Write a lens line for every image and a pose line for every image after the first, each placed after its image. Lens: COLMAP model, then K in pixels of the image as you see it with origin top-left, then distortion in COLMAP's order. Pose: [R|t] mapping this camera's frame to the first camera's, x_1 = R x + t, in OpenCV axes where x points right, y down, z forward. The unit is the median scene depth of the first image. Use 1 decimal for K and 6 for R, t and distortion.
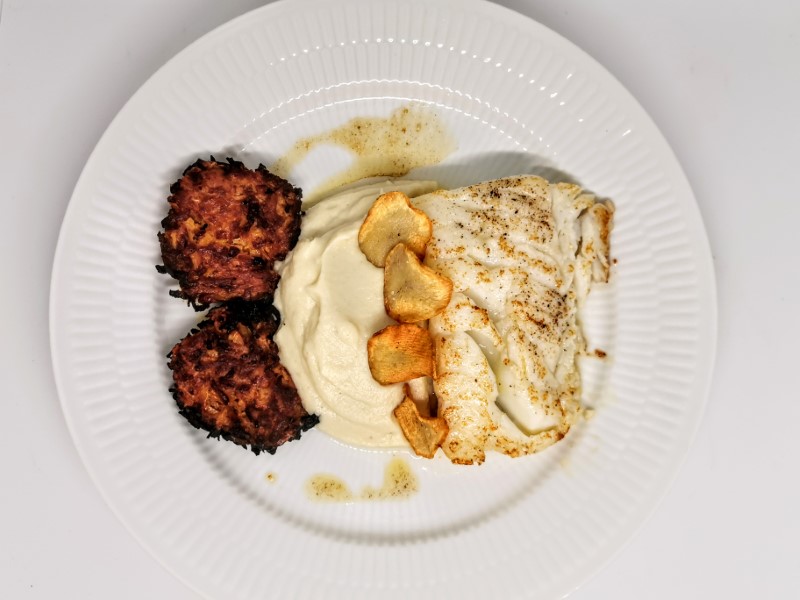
lens RADIAL K [[877.6, 0, 400.0], [0, 877.6, 300.0], [0, 0, 1]] dist [-0.031201, -0.010268]
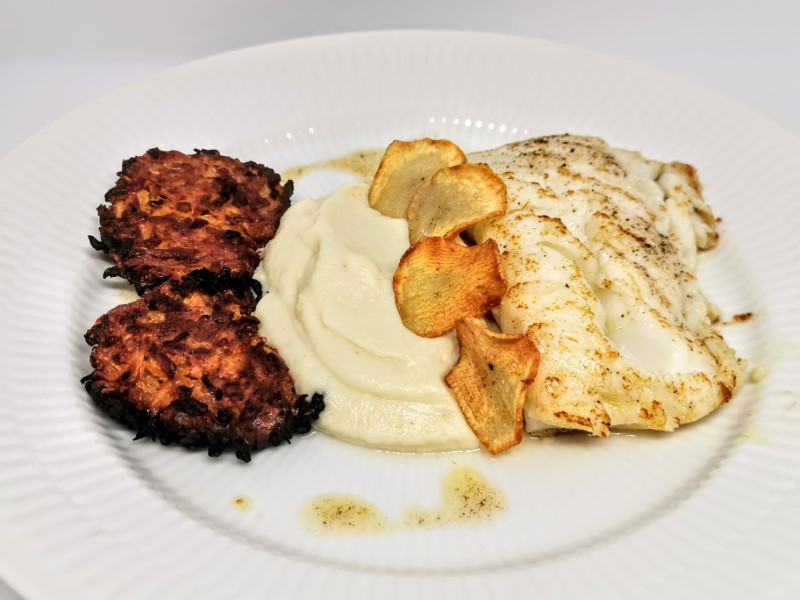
lens RADIAL K [[877.6, 0, 400.0], [0, 877.6, 300.0], [0, 0, 1]] dist [-0.031201, -0.010268]
pose [[0.995492, -0.090150, 0.029480, -0.051688], [0.087464, 0.752315, -0.652972, 0.485877], [0.036687, 0.652607, 0.756808, 0.501607]]
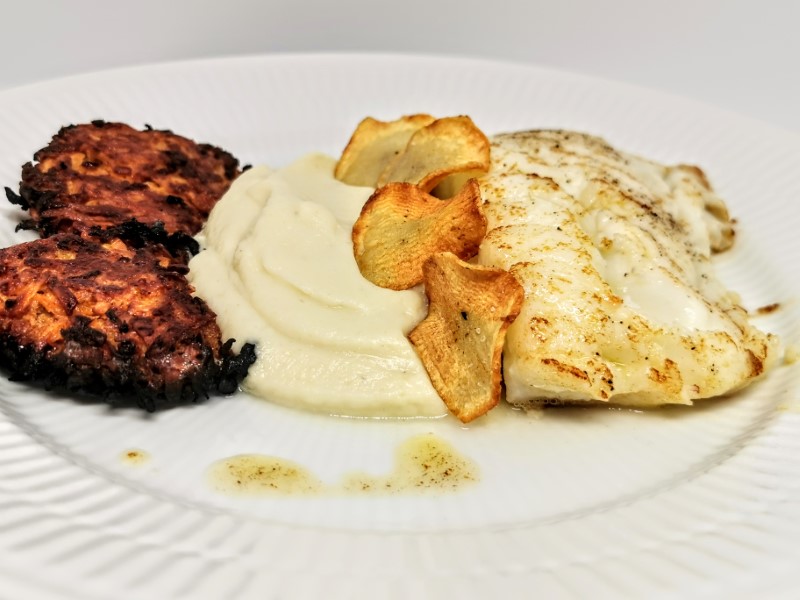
lens RADIAL K [[885.5, 0, 400.0], [0, 885.5, 300.0], [0, 0, 1]] dist [-0.024733, 0.032073]
pose [[0.998108, -0.038019, 0.048323, -0.035137], [0.061482, 0.607506, -0.791932, 0.515037], [0.000752, 0.793404, 0.608694, 0.682821]]
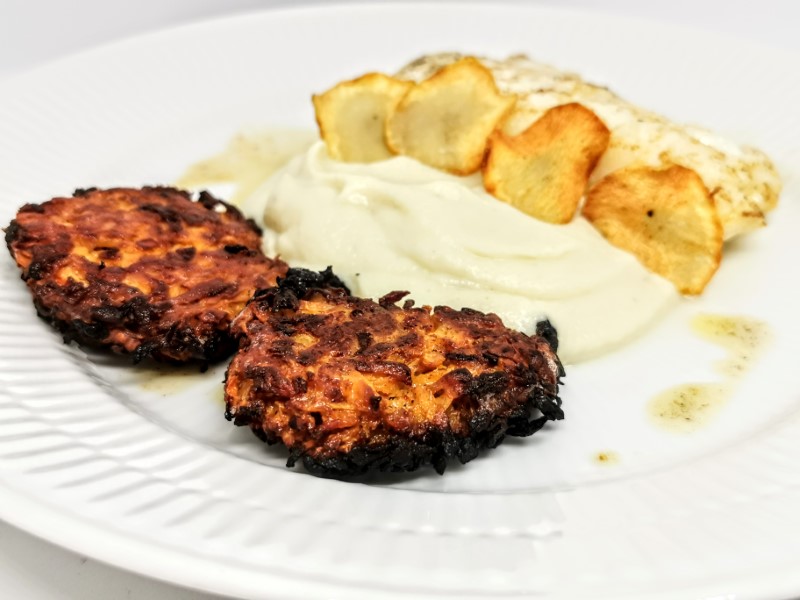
lens RADIAL K [[877.6, 0, 400.0], [0, 877.6, 300.0], [0, 0, 1]] dist [-0.031201, -0.010268]
pose [[0.638264, -0.461384, 0.616234, -0.442049], [0.765774, 0.462468, -0.446893, 0.284152], [-0.078799, 0.757132, 0.648493, 0.684683]]
